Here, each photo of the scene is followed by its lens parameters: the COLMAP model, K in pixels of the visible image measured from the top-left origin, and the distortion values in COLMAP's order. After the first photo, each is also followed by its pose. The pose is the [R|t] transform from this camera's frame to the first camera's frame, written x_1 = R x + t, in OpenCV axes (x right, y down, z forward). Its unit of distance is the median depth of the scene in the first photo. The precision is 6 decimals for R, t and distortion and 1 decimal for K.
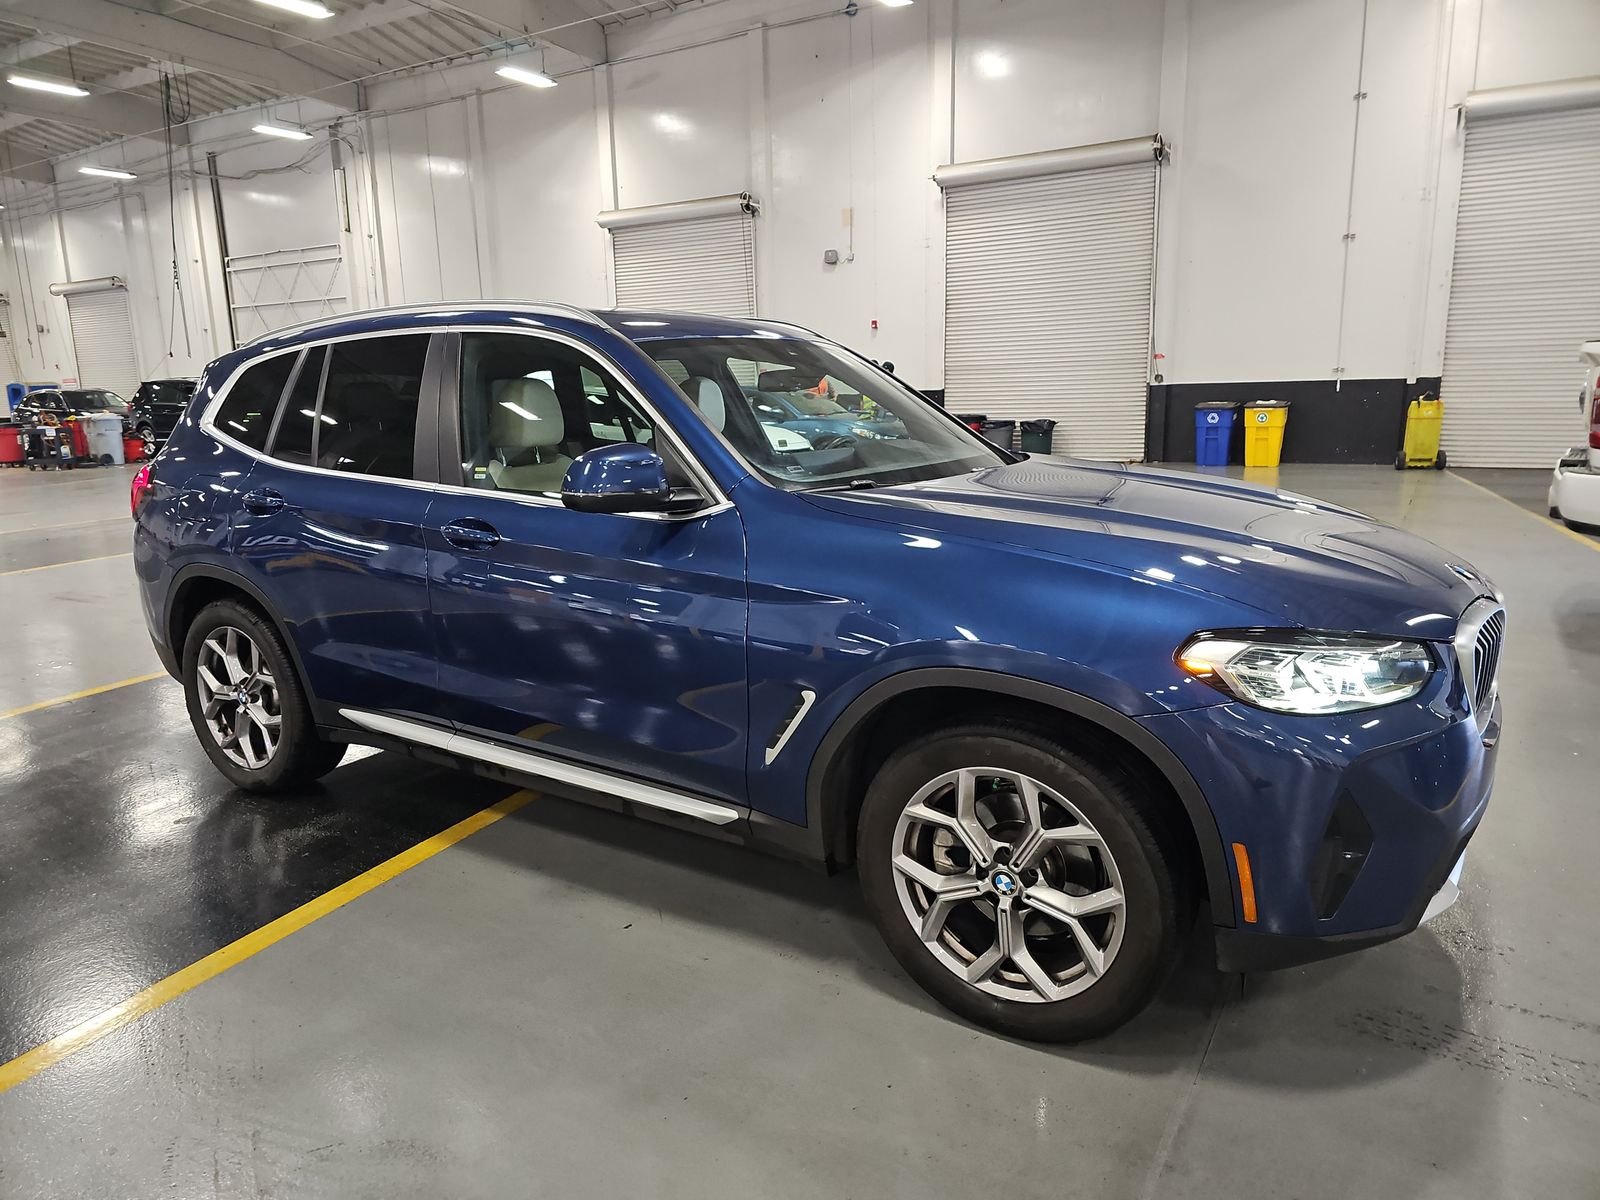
lens RADIAL K [[1078.0, 0, 797.0], [0, 1078.0, 597.6], [0, 0, 1]] dist [0.067995, -0.069525]
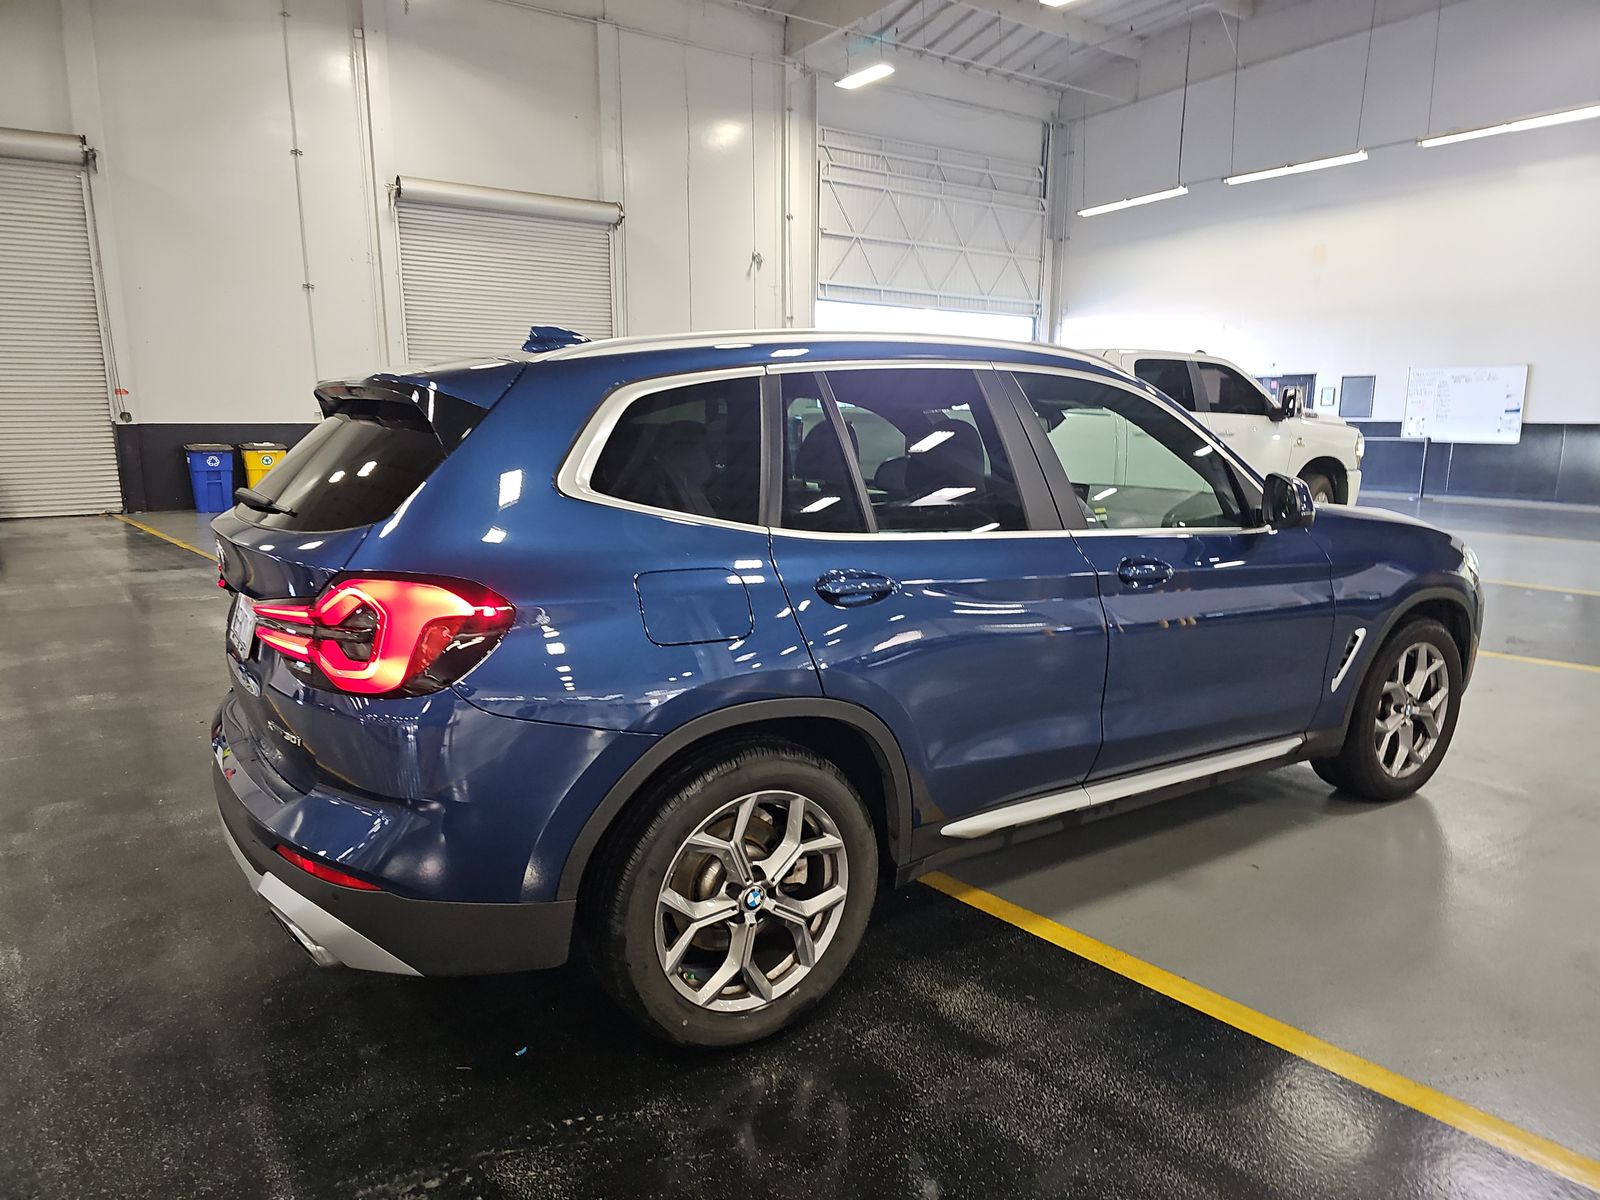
lens RADIAL K [[1078.0, 0, 797.0], [0, 1078.0, 597.6], [0, 0, 1]] dist [0.067995, -0.069525]
pose [[0.386329, -0.132273, 0.912827, -0.927107], [0.167452, 0.983276, 0.071612, -0.109211], [-0.907033, 0.125189, 0.402018, 0.607100]]
